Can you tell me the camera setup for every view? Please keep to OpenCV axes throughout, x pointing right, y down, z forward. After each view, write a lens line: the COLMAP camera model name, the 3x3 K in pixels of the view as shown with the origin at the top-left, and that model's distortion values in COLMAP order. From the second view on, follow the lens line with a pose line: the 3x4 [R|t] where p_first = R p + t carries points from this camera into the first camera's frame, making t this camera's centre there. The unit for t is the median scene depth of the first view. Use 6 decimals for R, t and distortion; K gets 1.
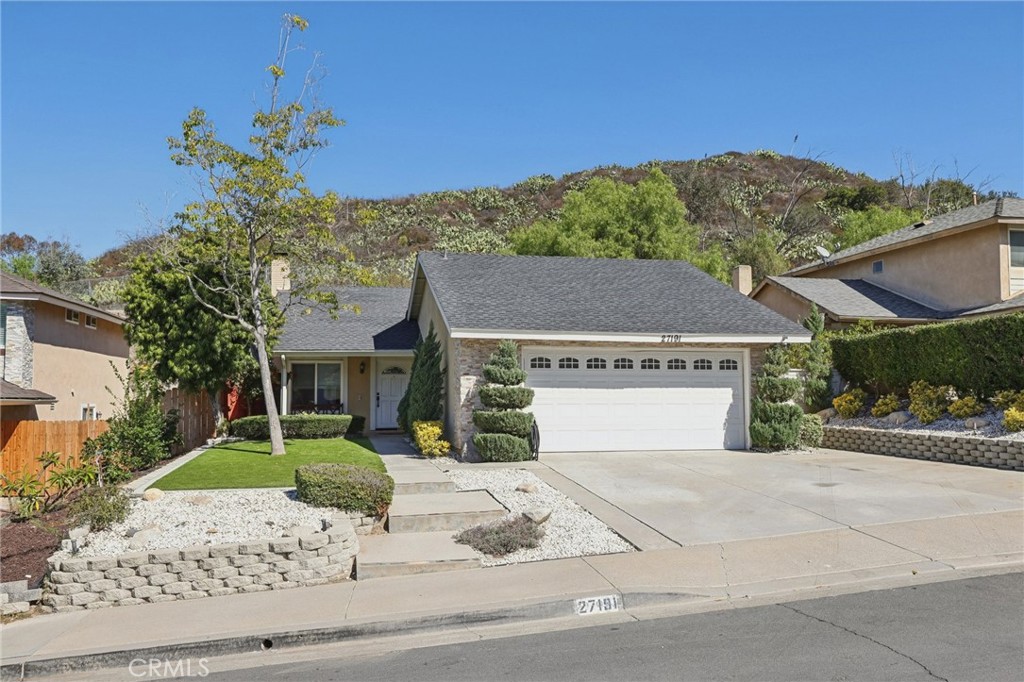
lens RADIAL K [[821.5, 0, 510.6], [0, 821.5, 337.9], [0, 0, 1]] dist [0.016382, 0.010888]
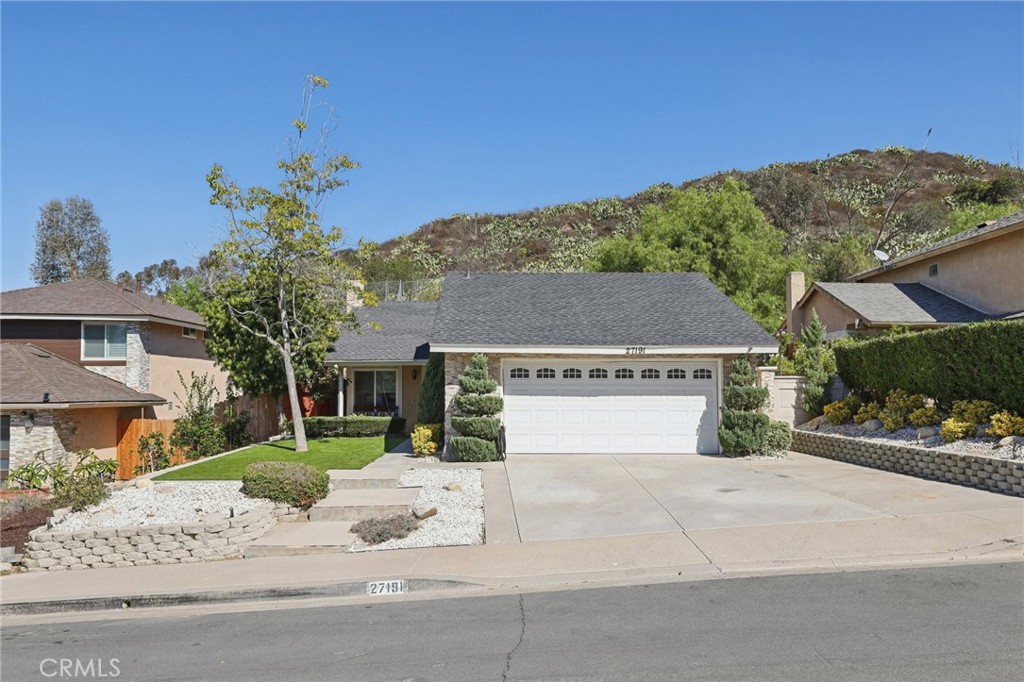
lens RADIAL K [[776.7, 0, 512.2], [0, 776.7, 345.2], [0, 0, 1]] dist [0.012335, 0.001443]
pose [[0.979782, -0.009287, -0.199853, 0.229629], [0.011152, 0.999904, 0.008207, -0.015593], [0.199758, -0.010270, 0.979791, -0.030035]]
